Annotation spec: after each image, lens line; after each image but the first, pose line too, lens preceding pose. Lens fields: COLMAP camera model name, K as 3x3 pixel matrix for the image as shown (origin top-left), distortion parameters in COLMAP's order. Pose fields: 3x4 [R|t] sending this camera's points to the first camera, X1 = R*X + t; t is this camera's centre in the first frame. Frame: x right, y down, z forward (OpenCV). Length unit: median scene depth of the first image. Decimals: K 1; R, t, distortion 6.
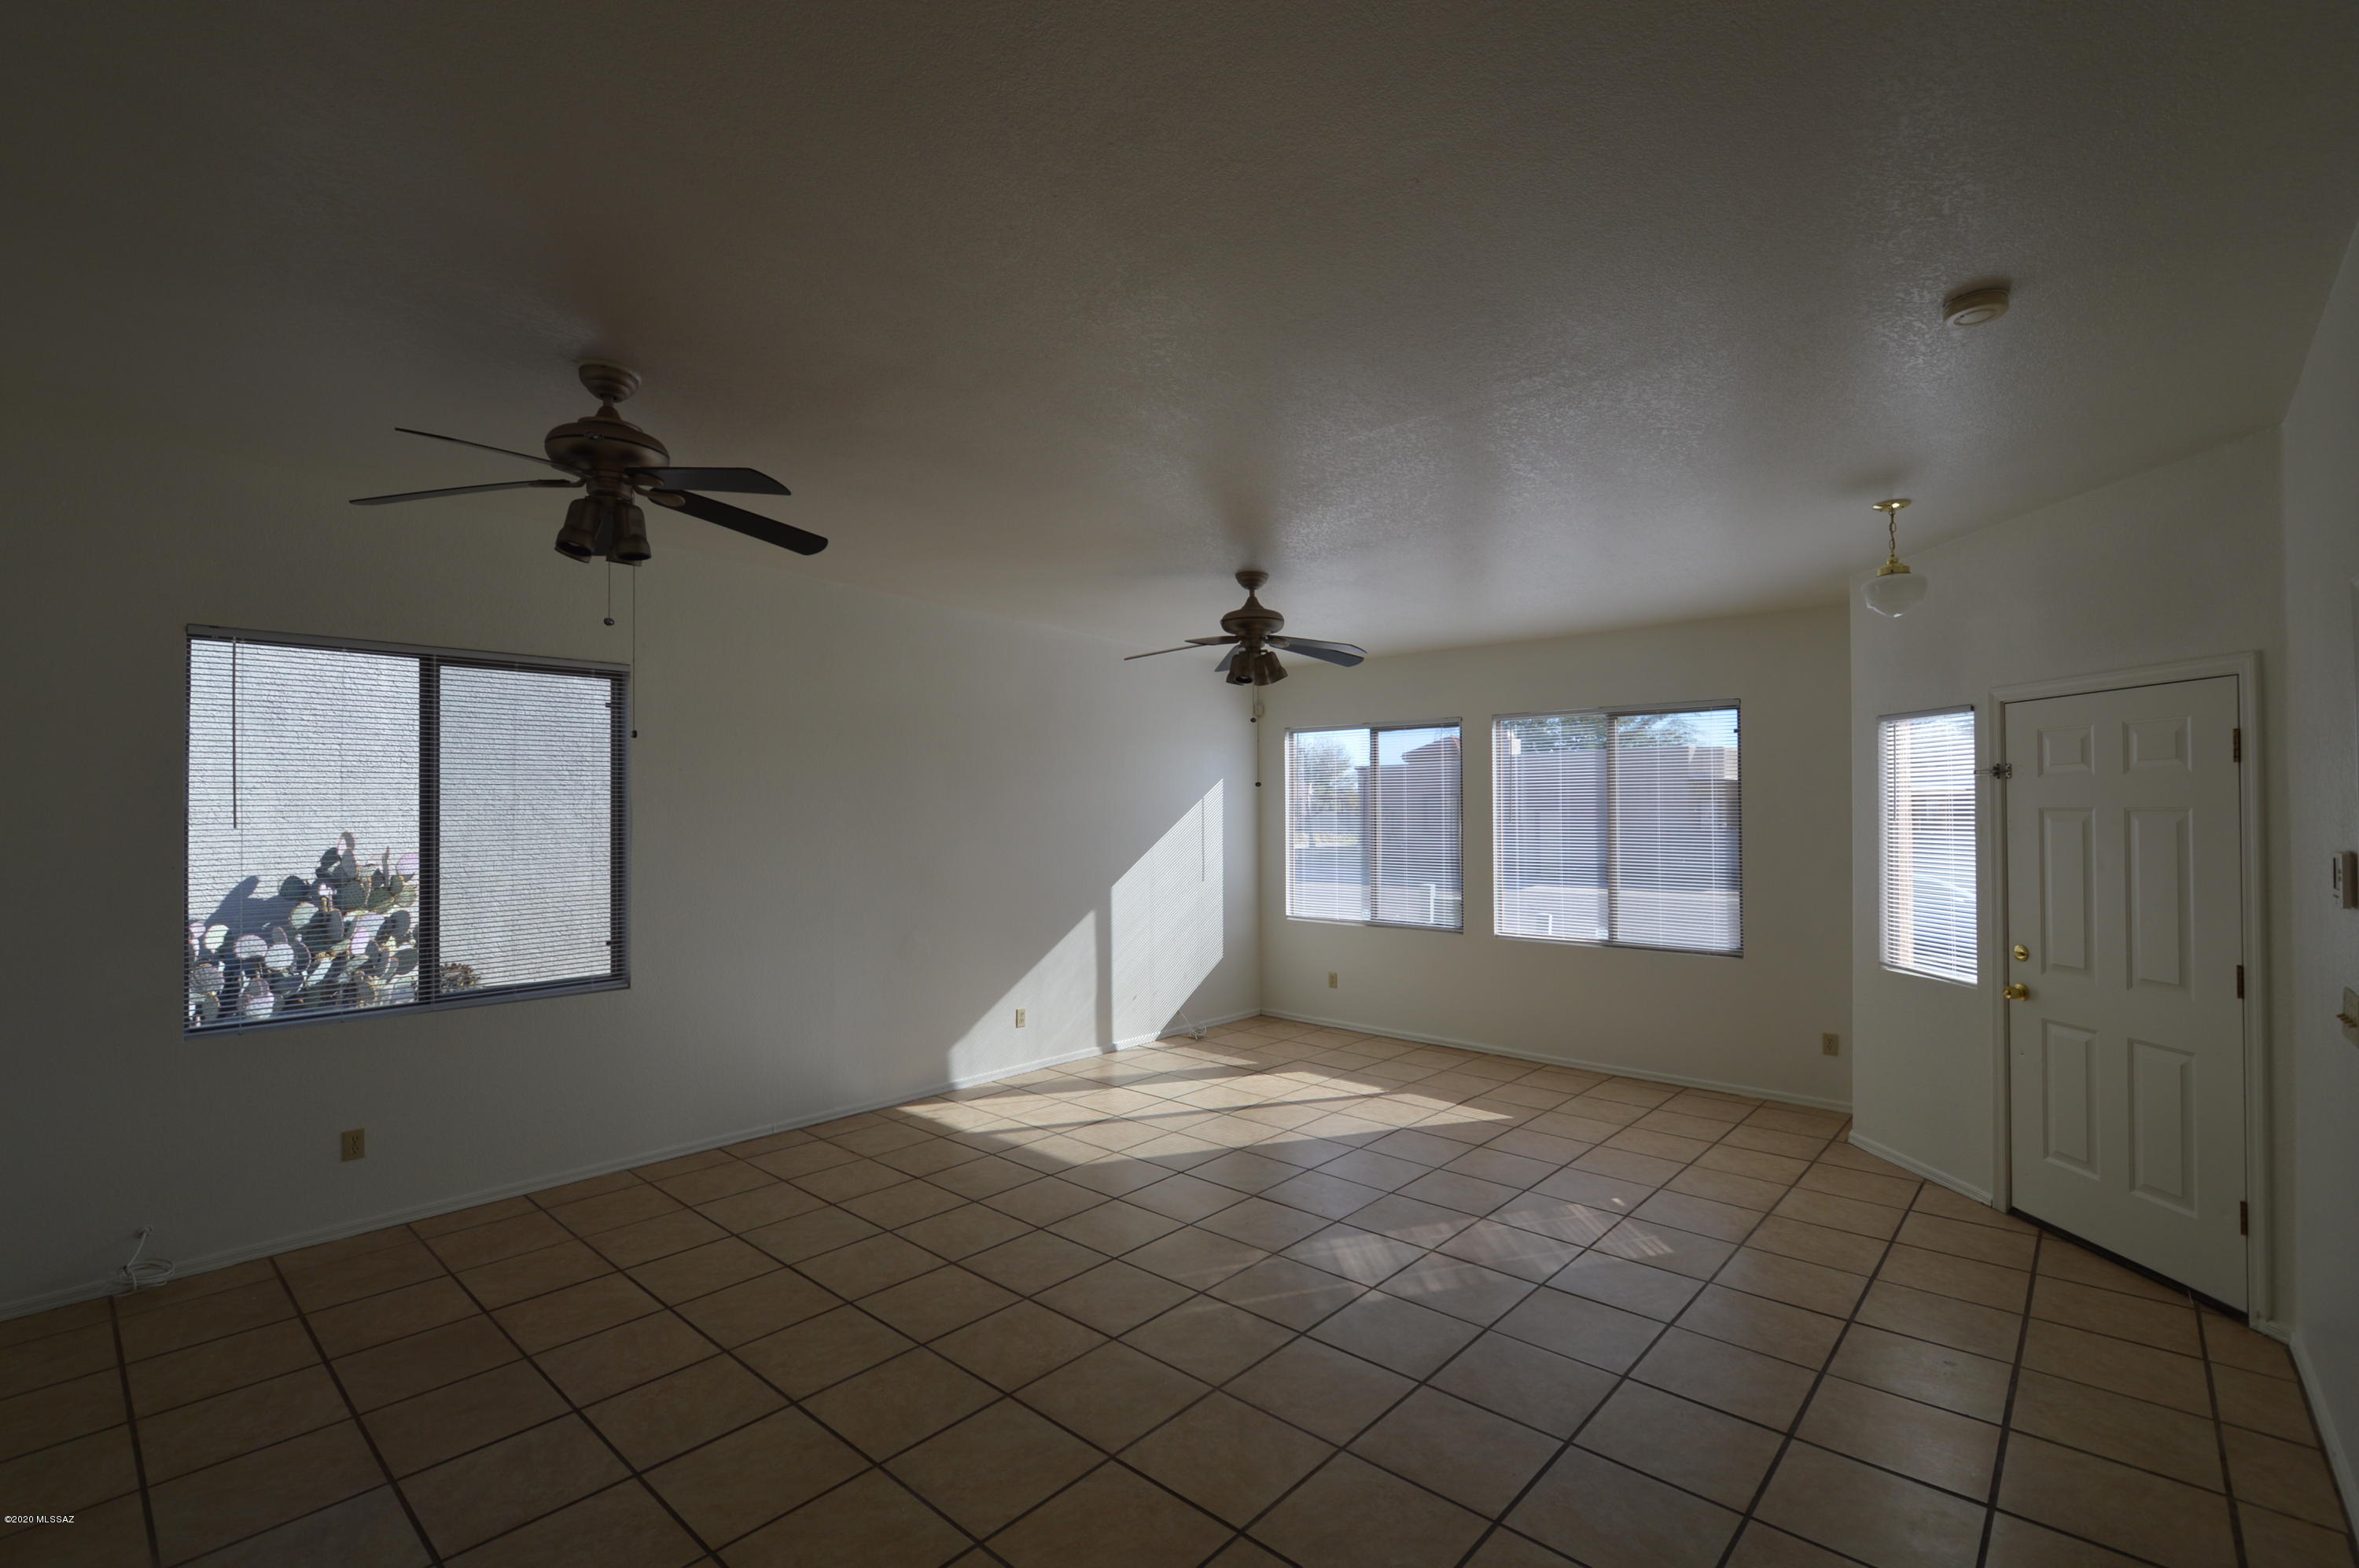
lens RADIAL K [[1037.3, 0, 1183.9], [0, 1037.3, 788.5], [0, 0, 1]] dist [0.006044, -0.000360]
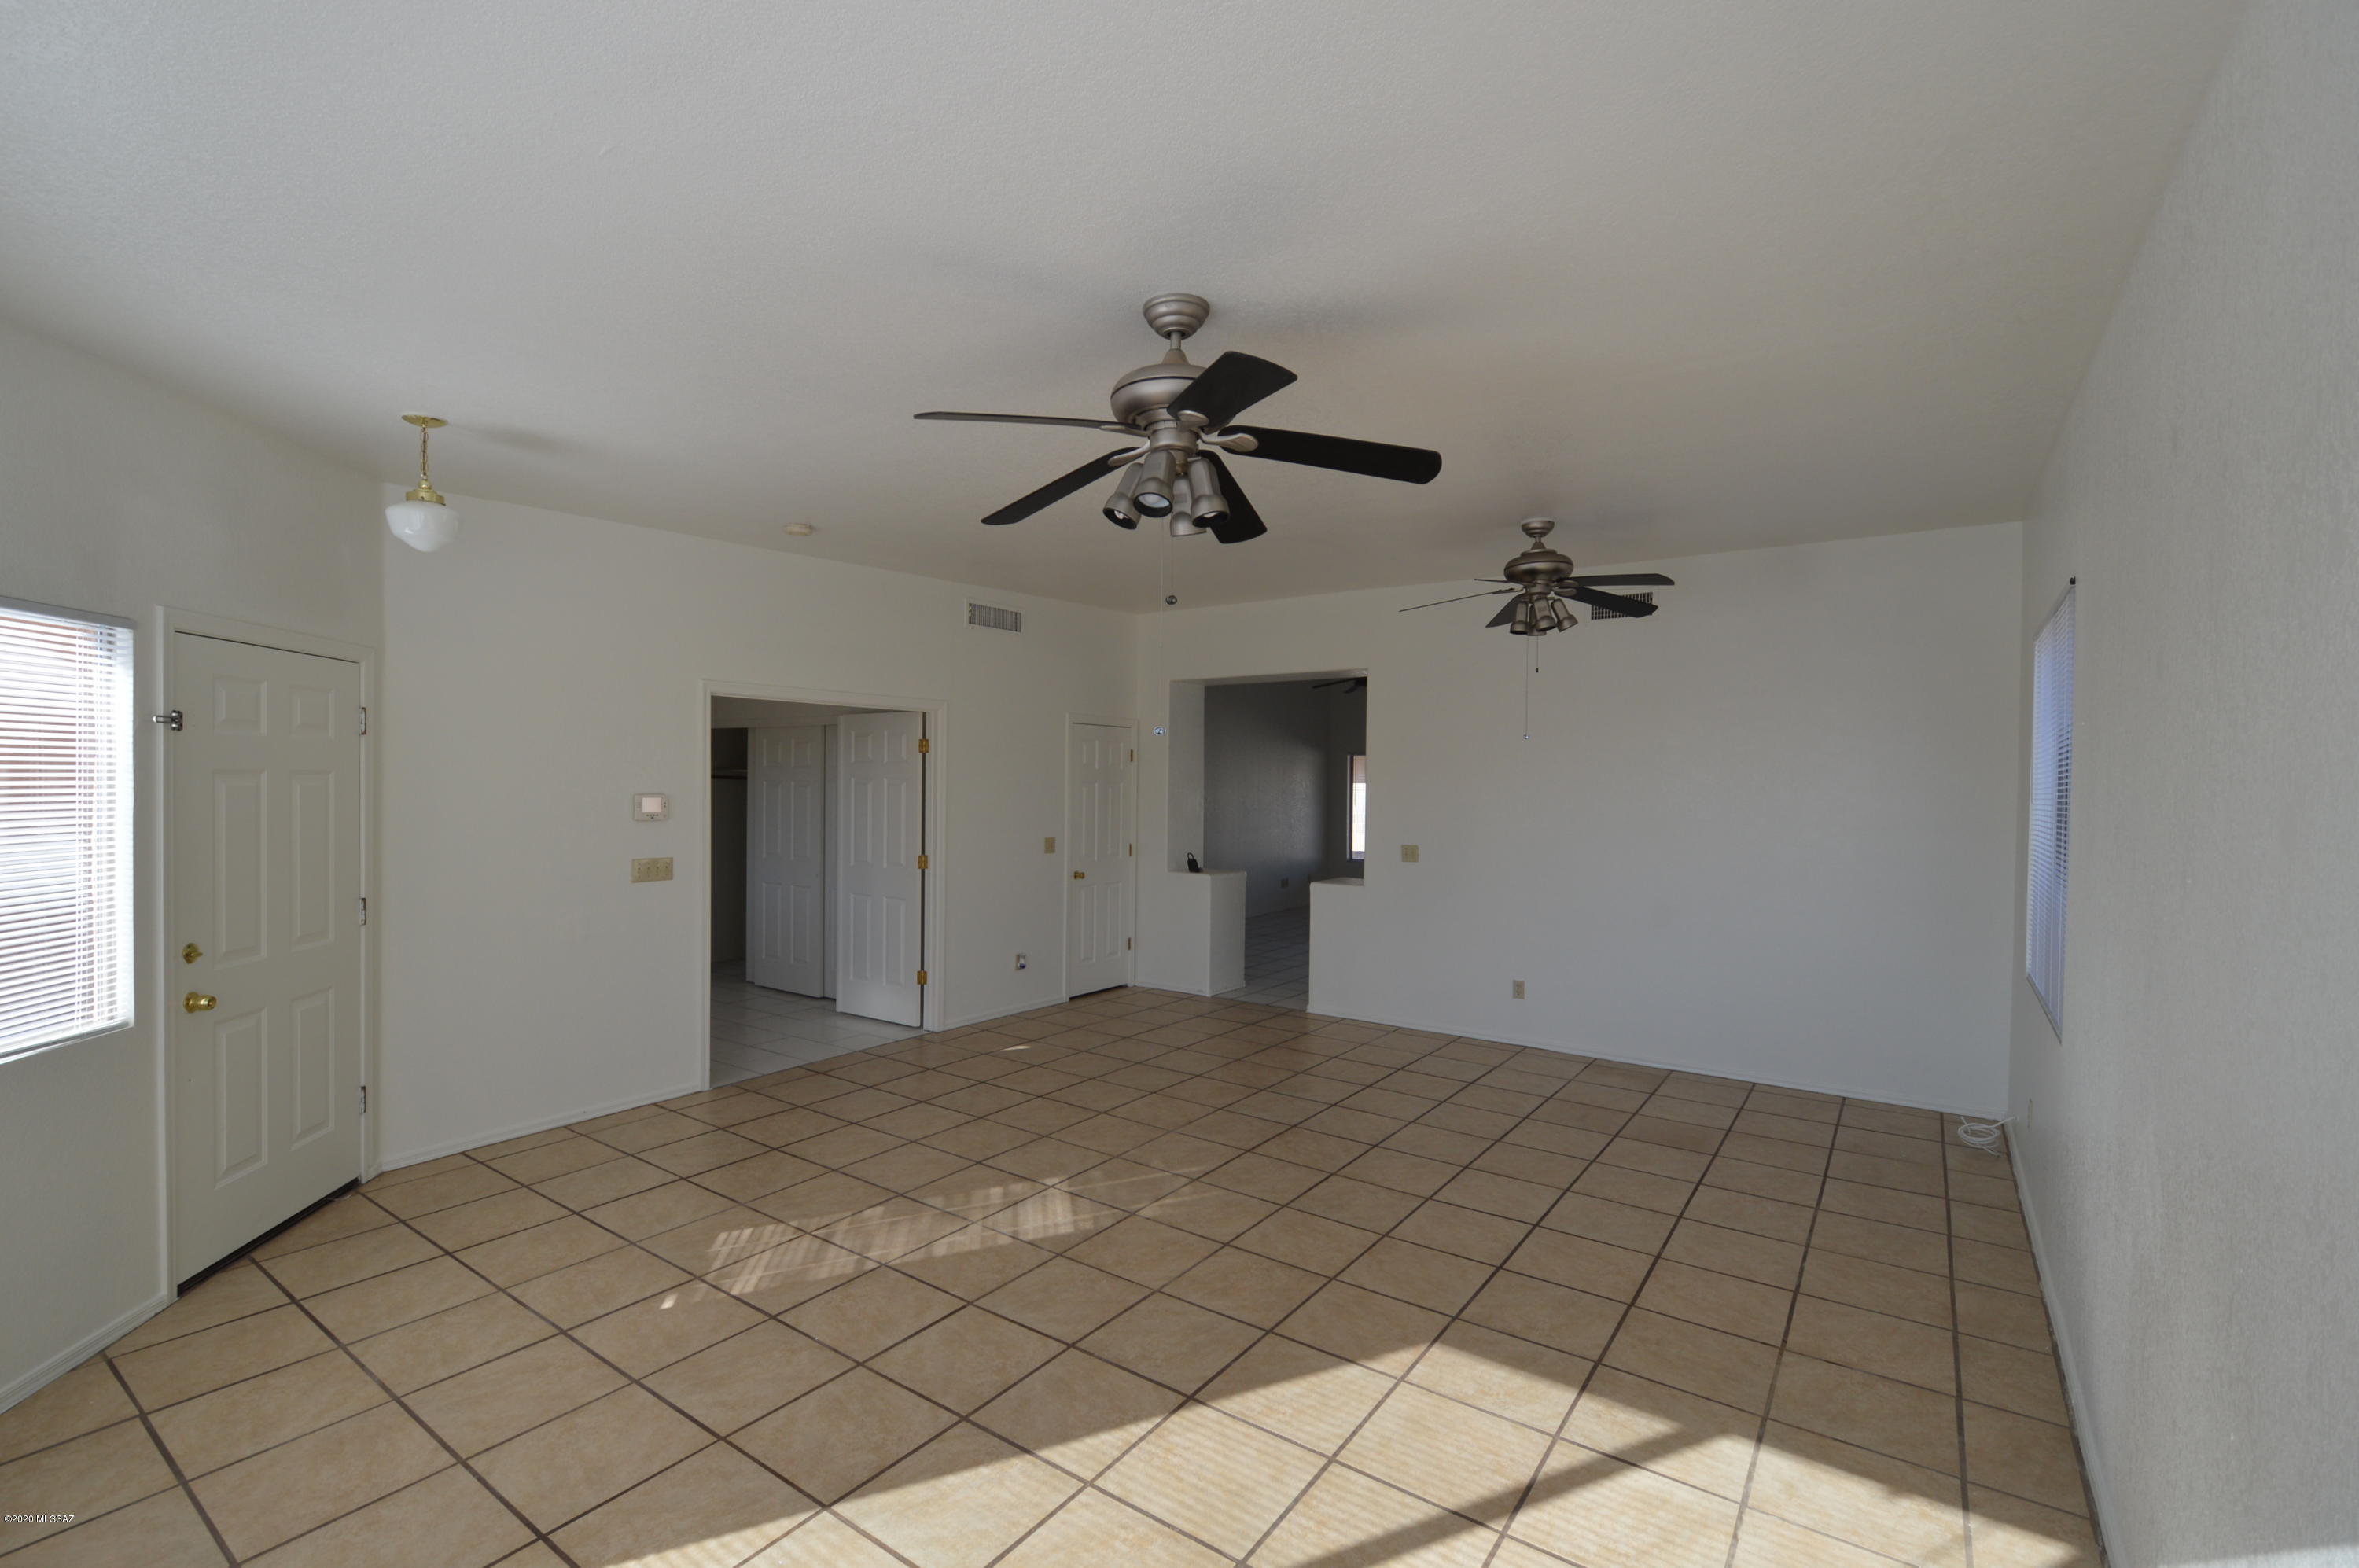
lens RADIAL K [[1037.3, 0, 1180.8], [0, 1037.3, 792.5], [0, 0, 1]] dist [0.006044, -0.000360]
pose [[-0.993360, -0.007126, -0.114822, 0.153469], [-0.006487, 0.999961, -0.005942, 0.036357], [0.114860, -0.005157, -0.993368, 1.934389]]
